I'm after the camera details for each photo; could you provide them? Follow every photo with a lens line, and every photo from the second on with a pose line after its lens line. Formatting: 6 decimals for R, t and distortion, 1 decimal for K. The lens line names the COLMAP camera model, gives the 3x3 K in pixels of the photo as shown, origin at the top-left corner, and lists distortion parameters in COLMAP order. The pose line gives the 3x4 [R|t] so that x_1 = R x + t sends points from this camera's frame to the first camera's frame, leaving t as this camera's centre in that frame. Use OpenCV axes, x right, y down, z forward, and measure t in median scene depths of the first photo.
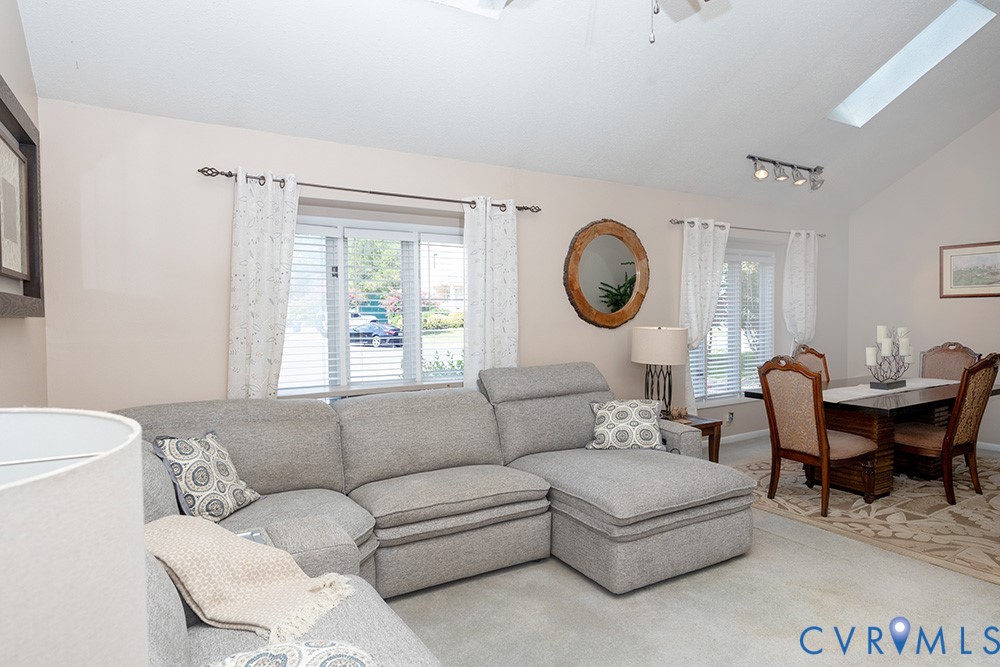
lens RADIAL K [[583.6, 0, 533.6], [0, 583.6, 333.1], [0, 0, 1]] dist [-0.002648, 0.000069]
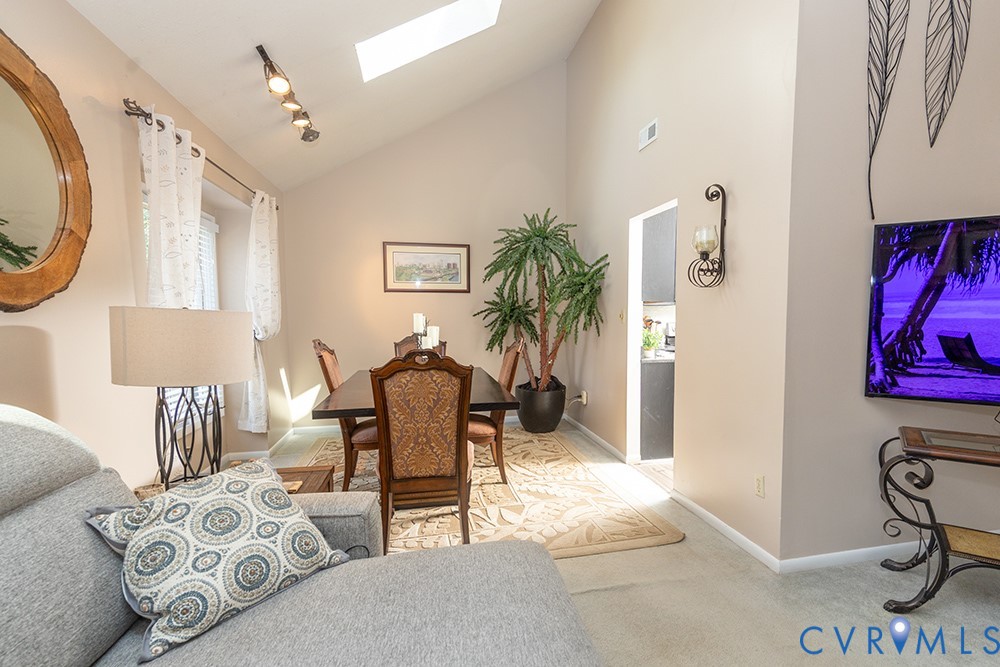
lens RADIAL K [[494.9, 0, 540.3], [0, 494.9, 351.3], [0, 0, 1]] dist [-0.000348, -0.000057]
pose [[0.308454, -0.056561, 0.949556, -0.086126], [0.030916, 0.998299, 0.049422, 0.015230], [-0.950737, 0.014112, 0.309678, 0.635106]]
